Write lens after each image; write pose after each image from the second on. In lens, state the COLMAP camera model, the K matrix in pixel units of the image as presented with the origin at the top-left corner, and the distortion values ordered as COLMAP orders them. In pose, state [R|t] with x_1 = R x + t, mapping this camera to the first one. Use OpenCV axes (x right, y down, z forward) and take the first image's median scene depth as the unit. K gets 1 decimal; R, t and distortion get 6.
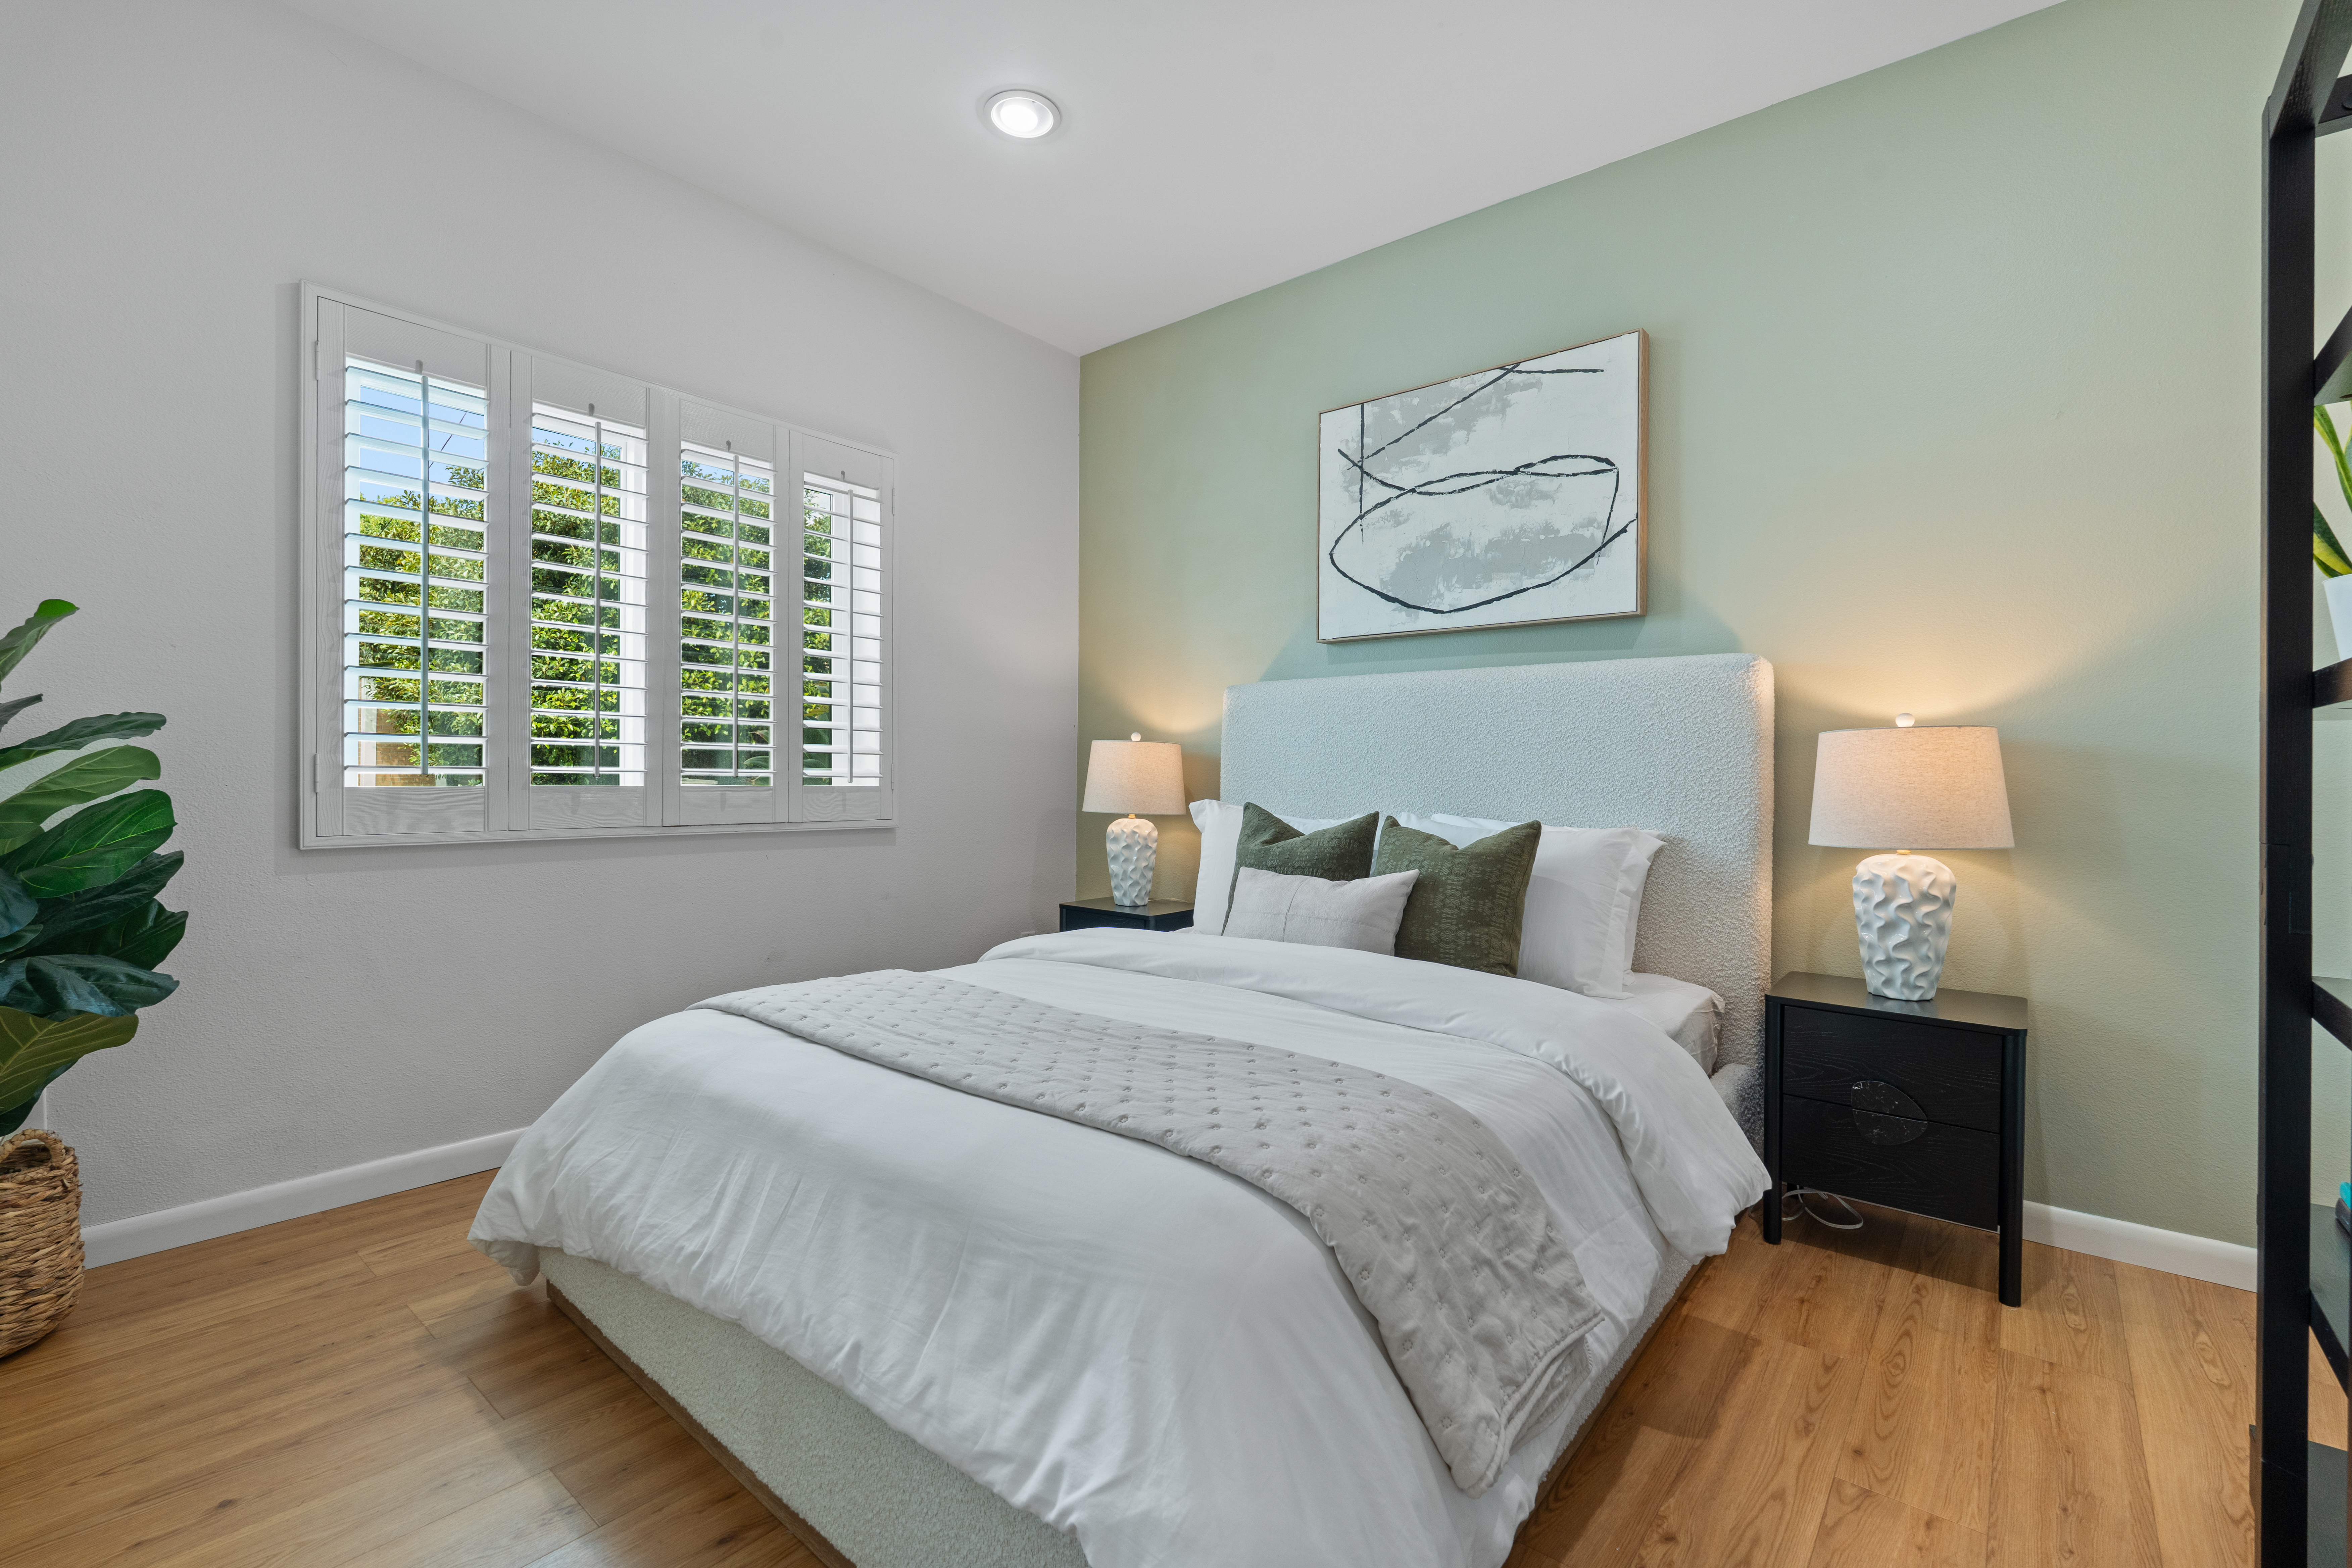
lens RADIAL K [[1034.4, 0, 1169.4], [0, 1034.4, 776.4], [0, 0, 1]] dist [-0.005401, 0.000190]
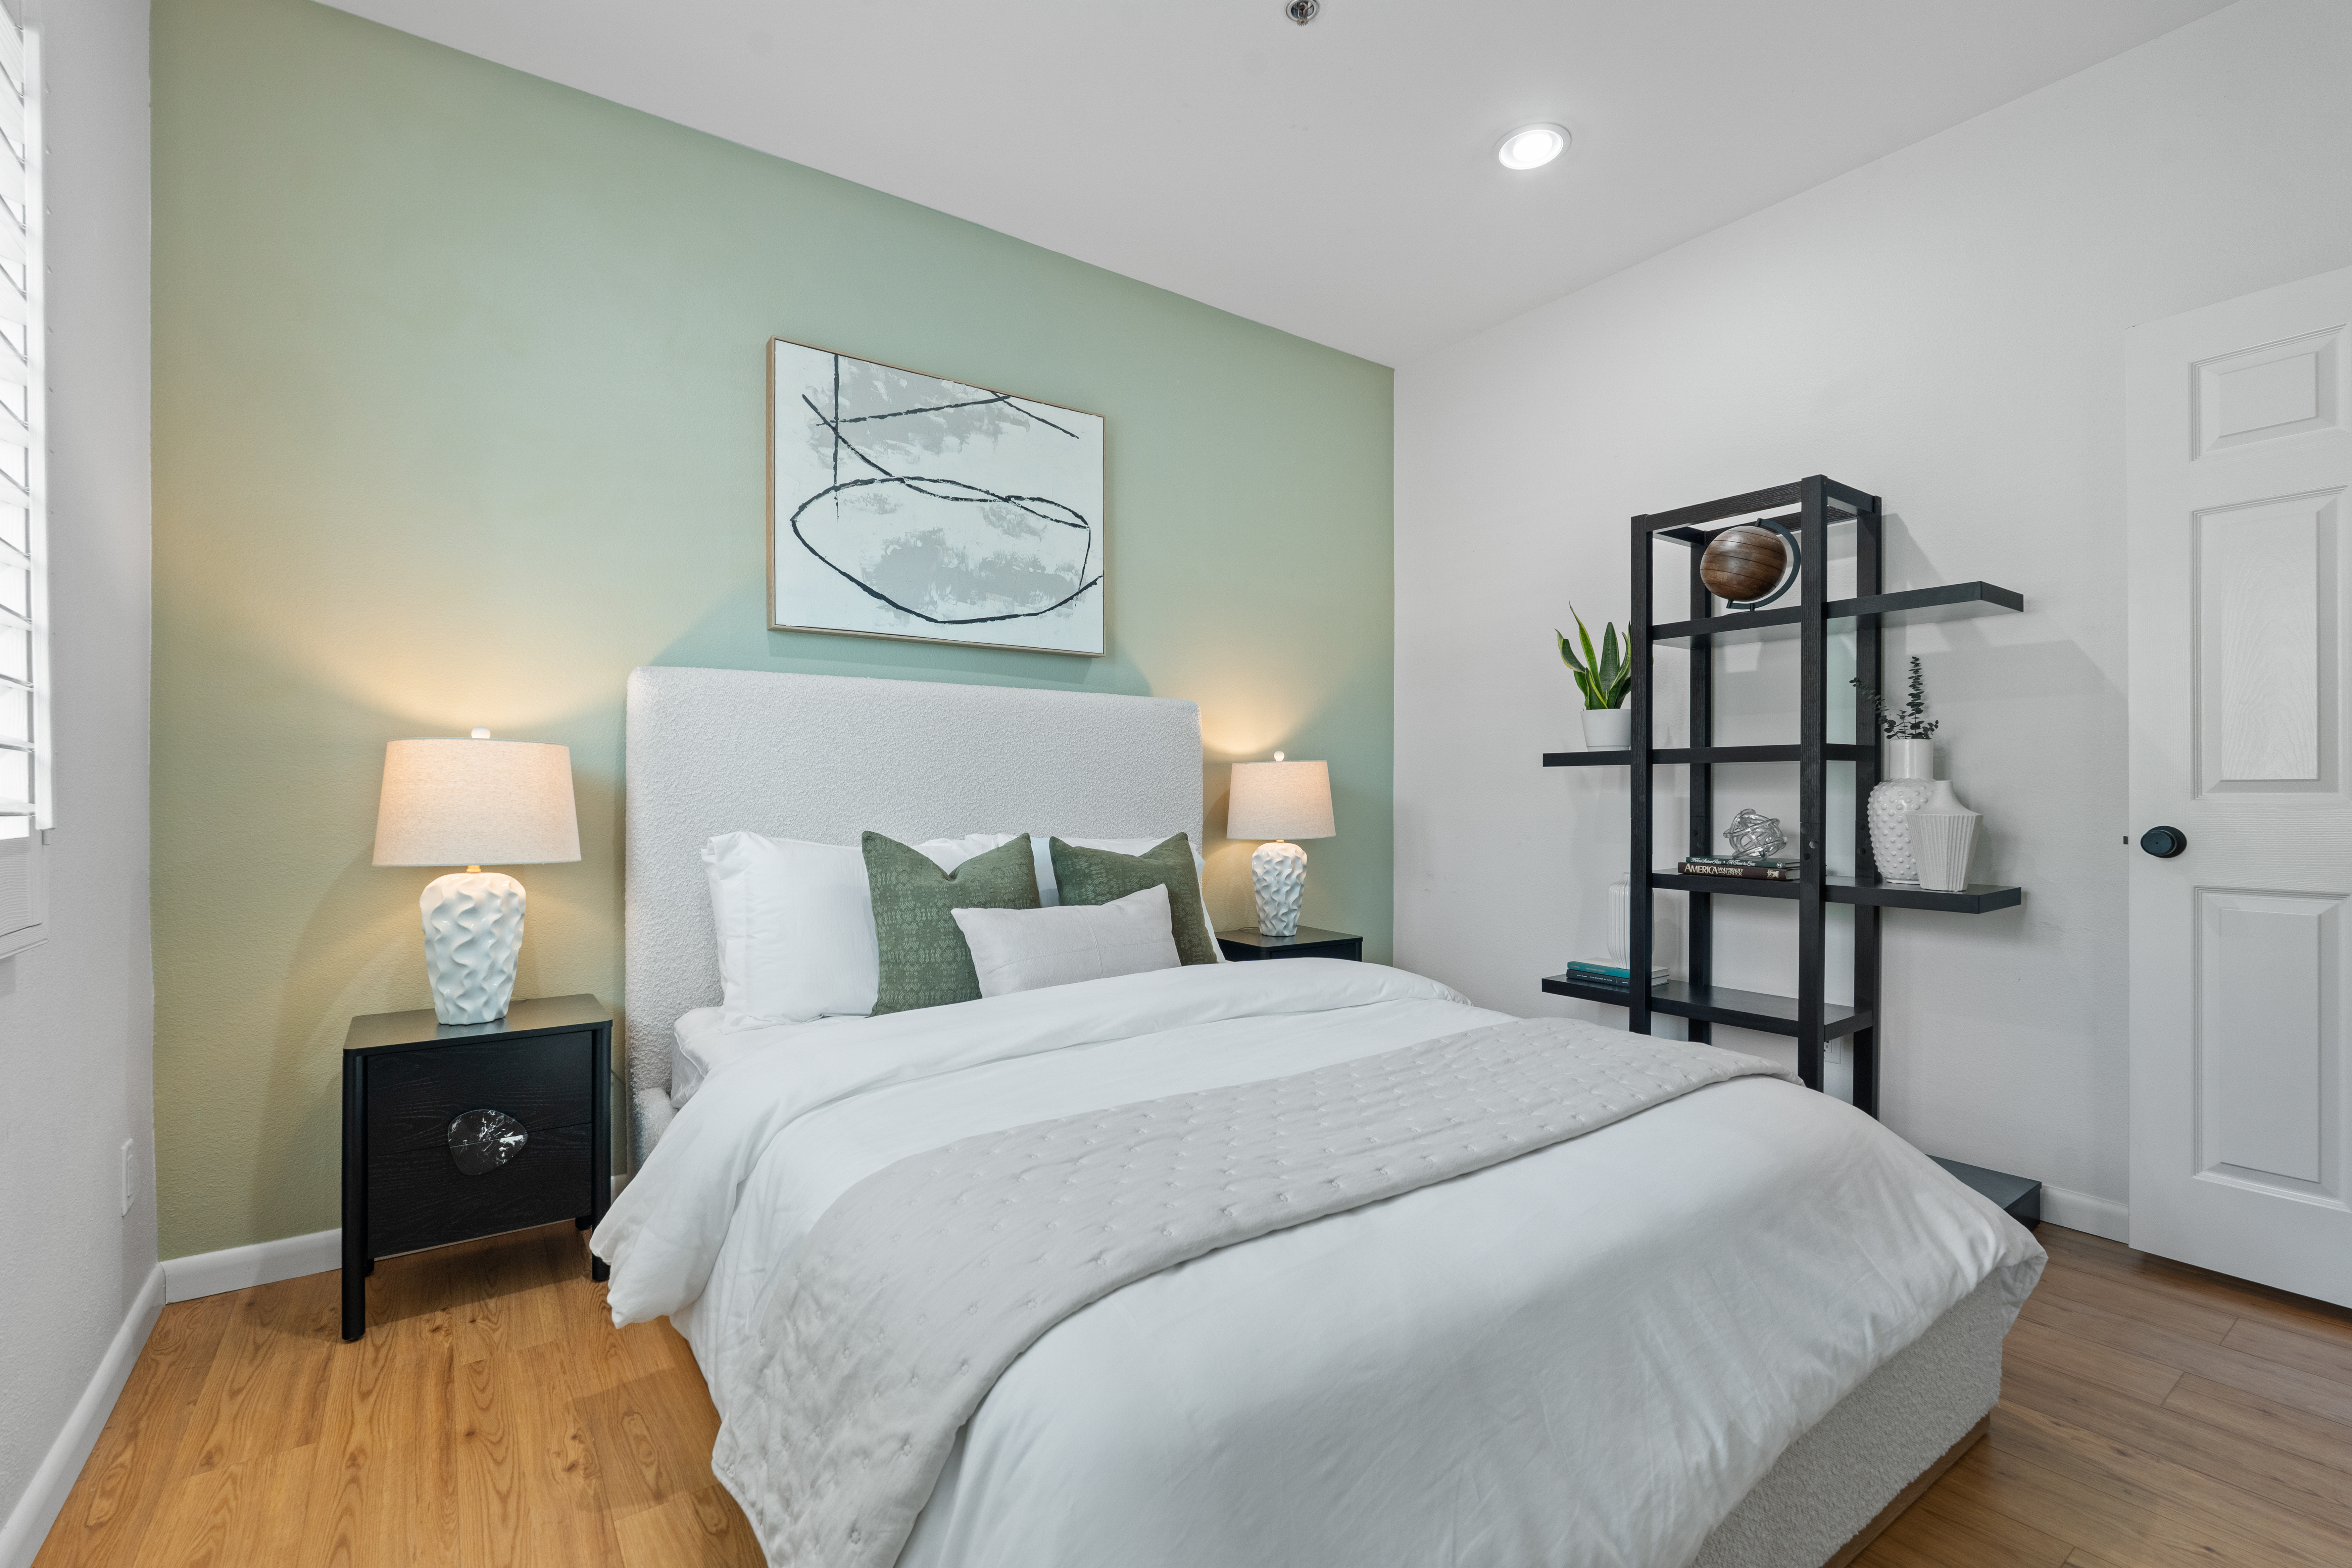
lens RADIAL K [[1034.4, 0, 1167.0], [0, 1034.4, 787.2], [0, 0, 1]] dist [-0.005401, 0.000190]
pose [[0.244338, -0.005696, 0.969673, -0.604405], [0.004258, 0.999979, 0.004801, -0.010636], [-0.969681, 0.002956, 0.244357, 0.567597]]
